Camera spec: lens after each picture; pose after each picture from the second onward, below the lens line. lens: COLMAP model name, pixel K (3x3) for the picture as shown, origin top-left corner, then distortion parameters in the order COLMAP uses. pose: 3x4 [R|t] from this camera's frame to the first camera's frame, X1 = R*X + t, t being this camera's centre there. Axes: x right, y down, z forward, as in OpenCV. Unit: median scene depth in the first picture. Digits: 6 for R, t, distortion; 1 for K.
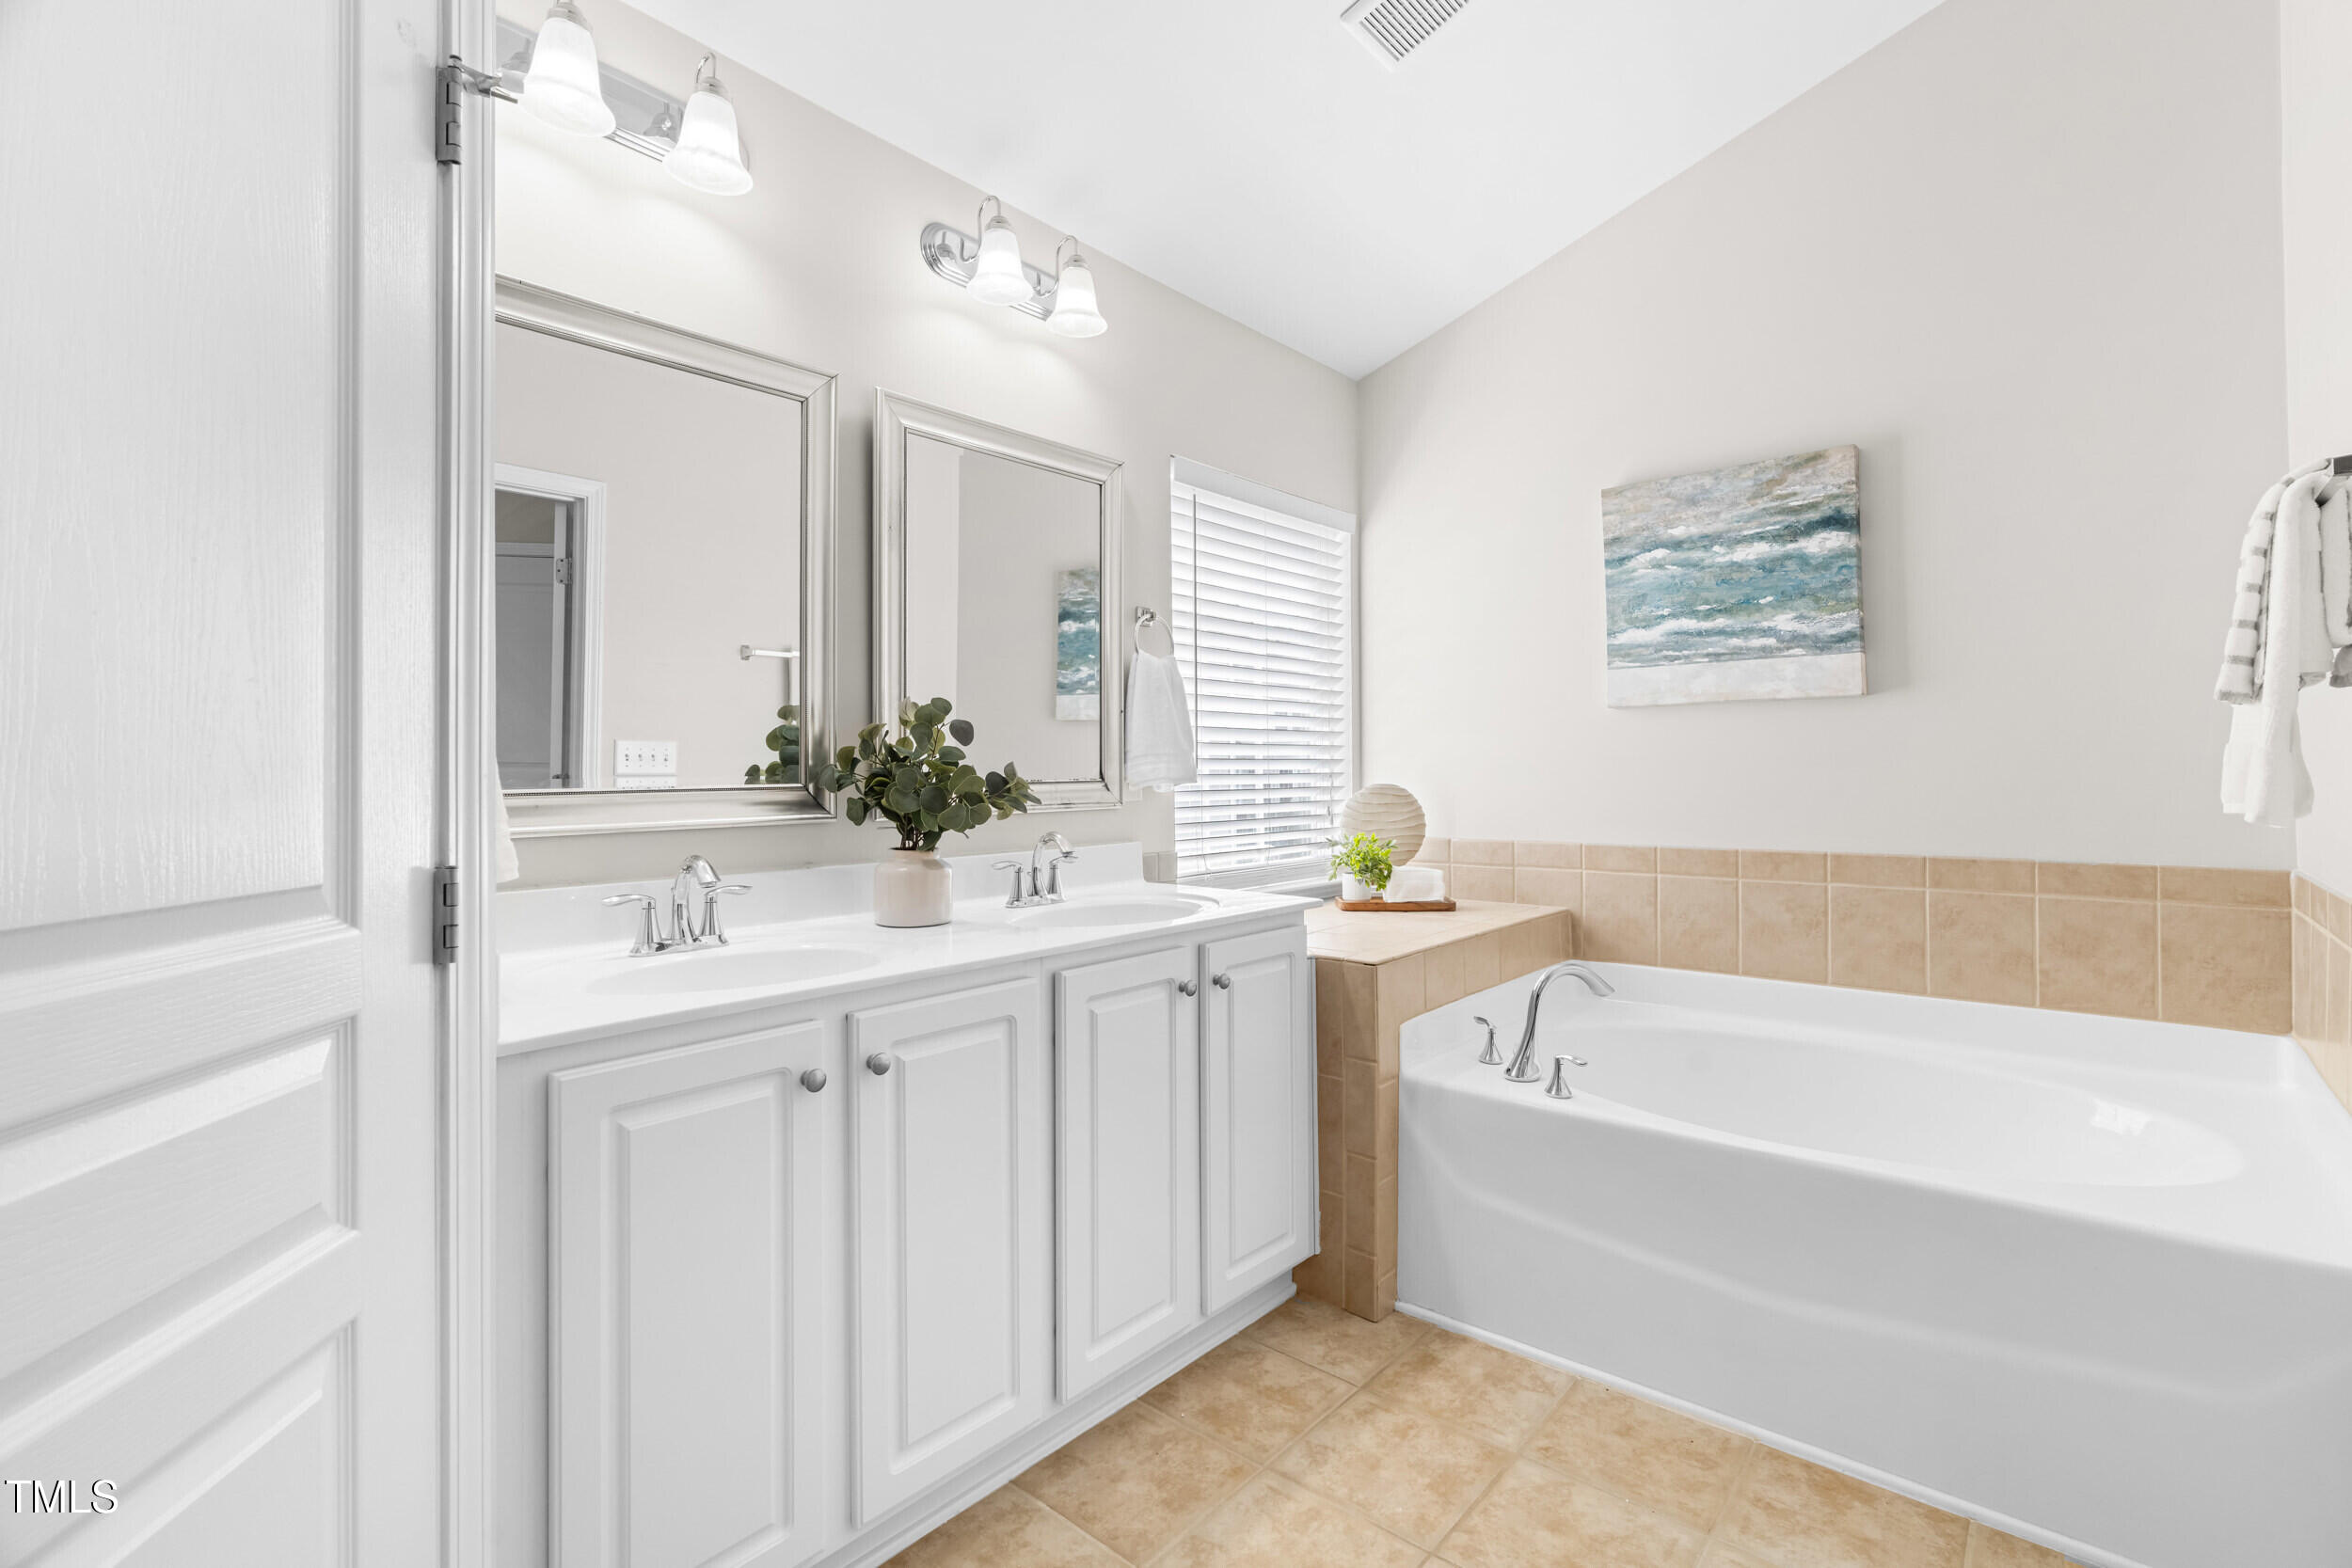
lens RADIAL K [[1063.8, 0, 1187.1], [0, 1063.8, 760.2], [0, 0, 1]] dist [-0.010222, 0.004210]
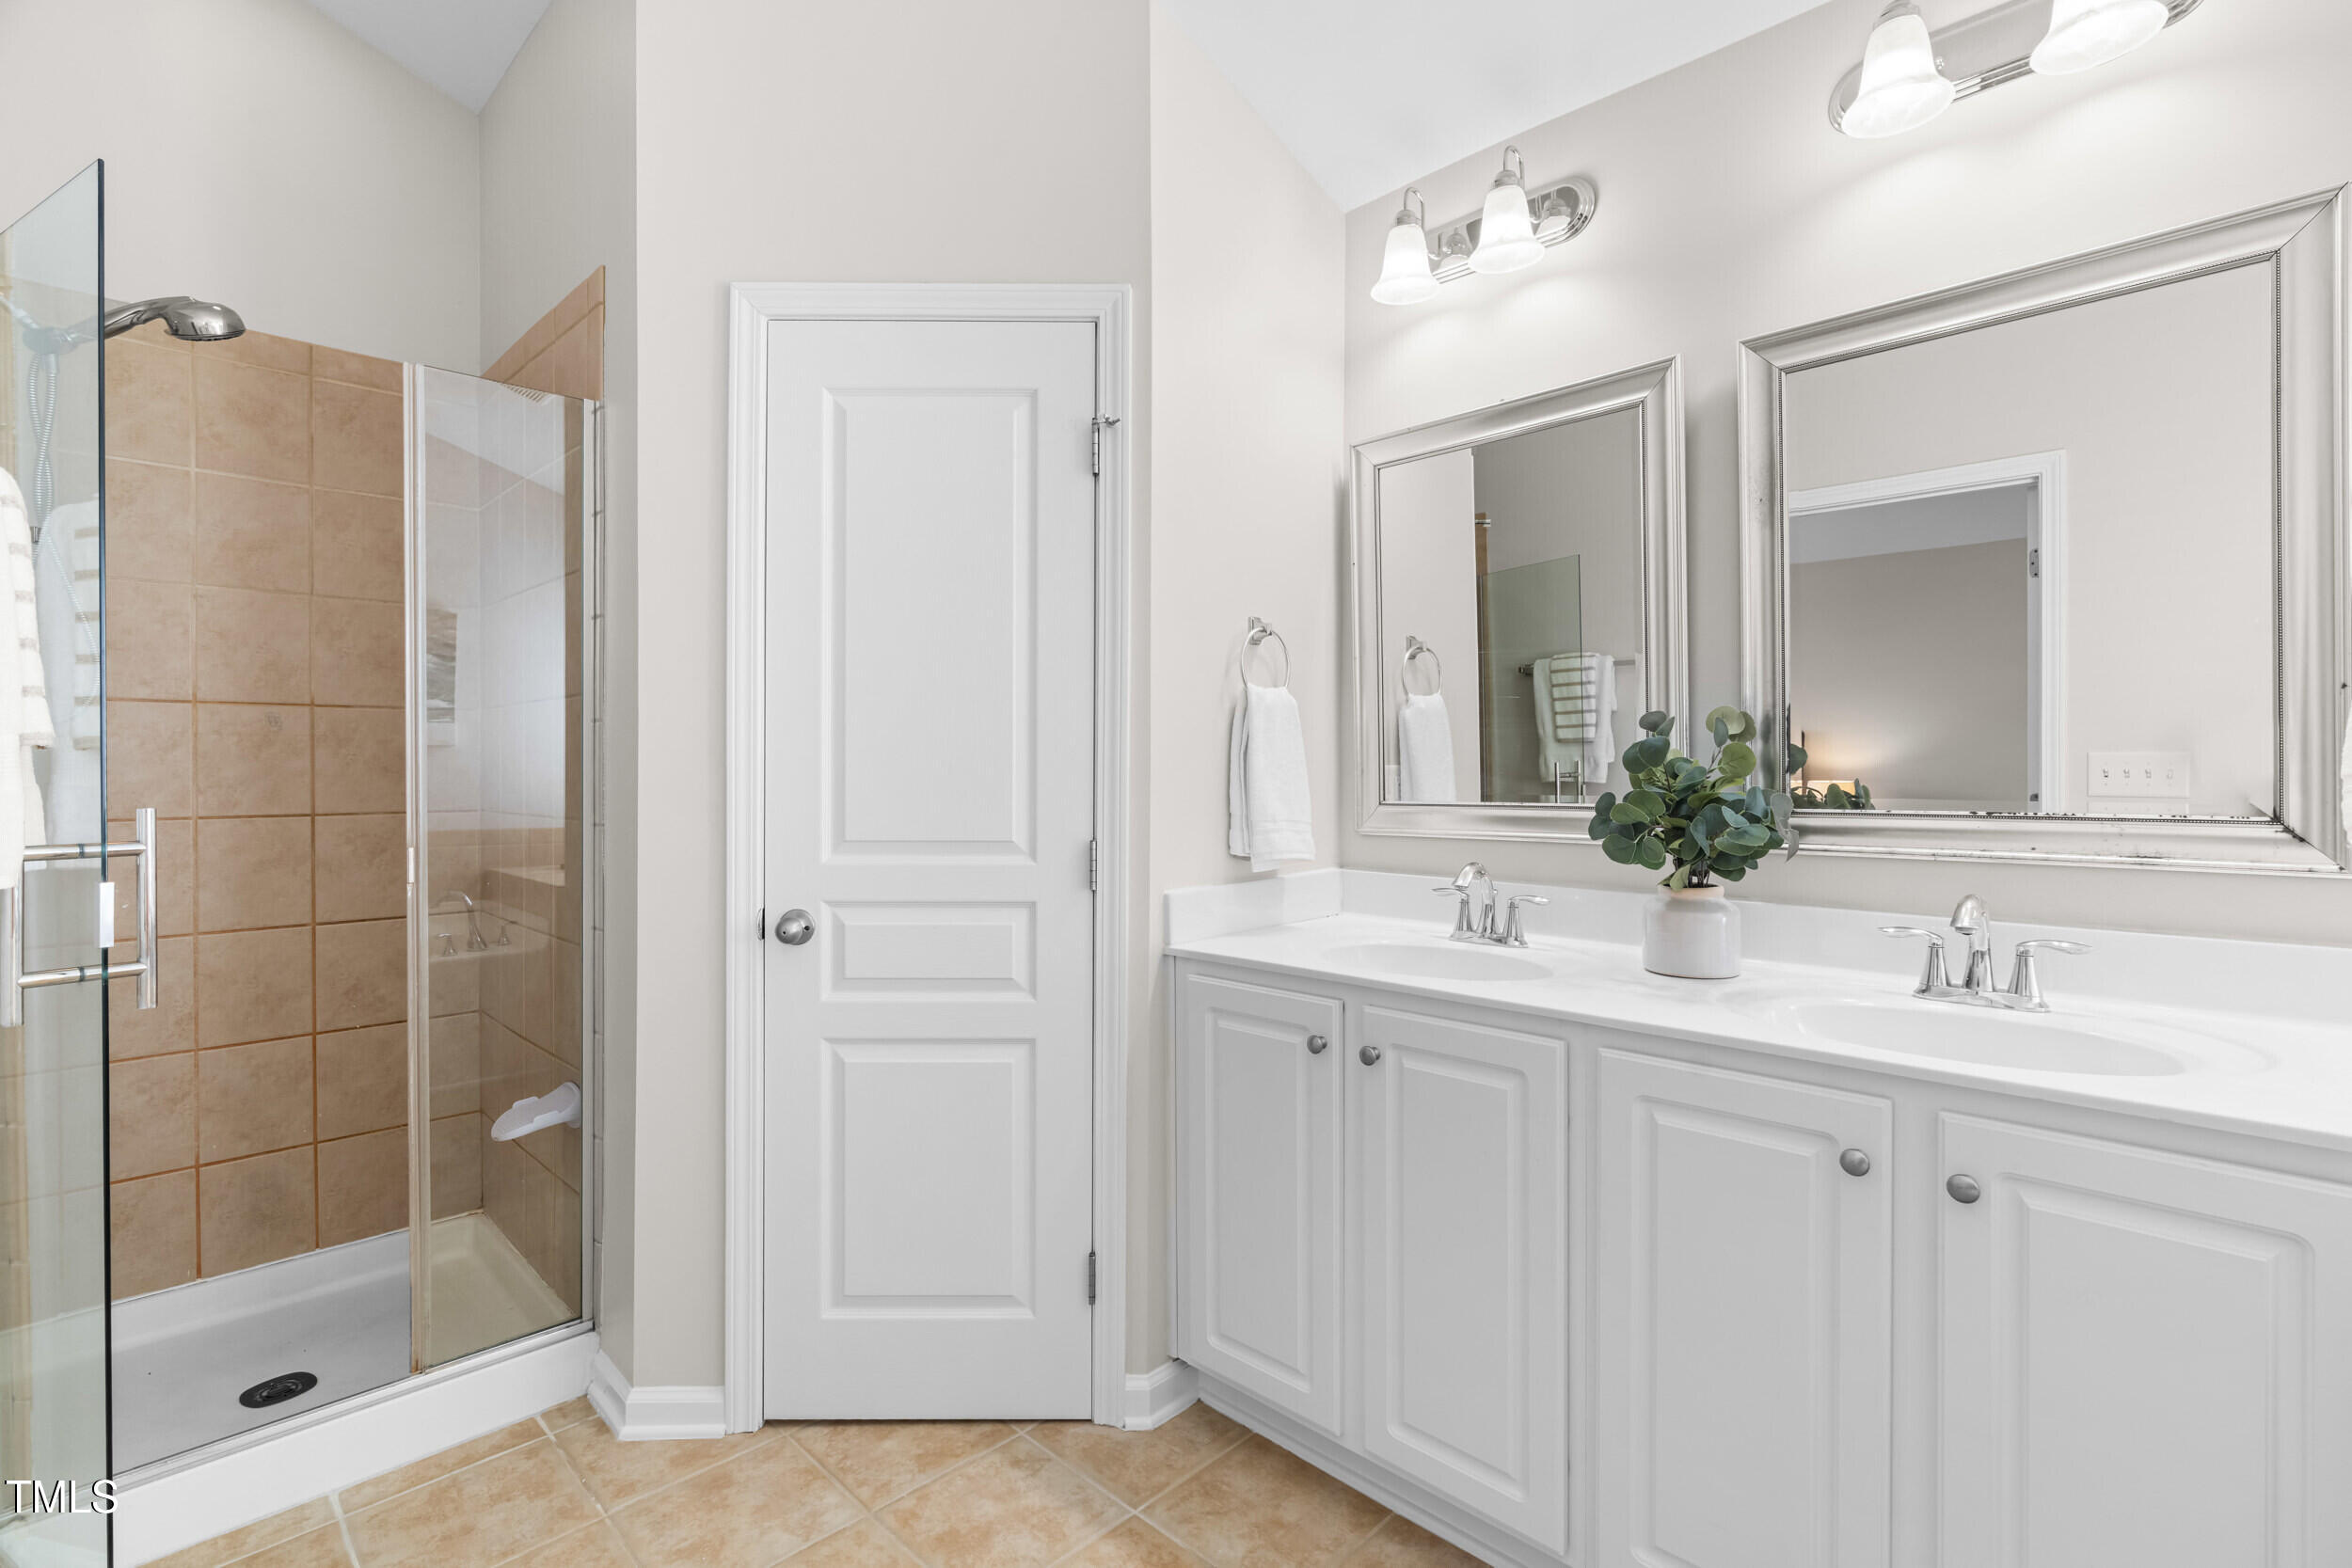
lens RADIAL K [[1063.8, 0, 1186.5], [0, 1063.8, 782.9], [0, 0, 1]] dist [-0.010222, 0.004210]
pose [[-0.035785, 0.009599, -0.999313, 0.532947], [0.001164, 0.999954, 0.009563, -0.006804], [0.999359, -0.000821, -0.035794, 0.550490]]
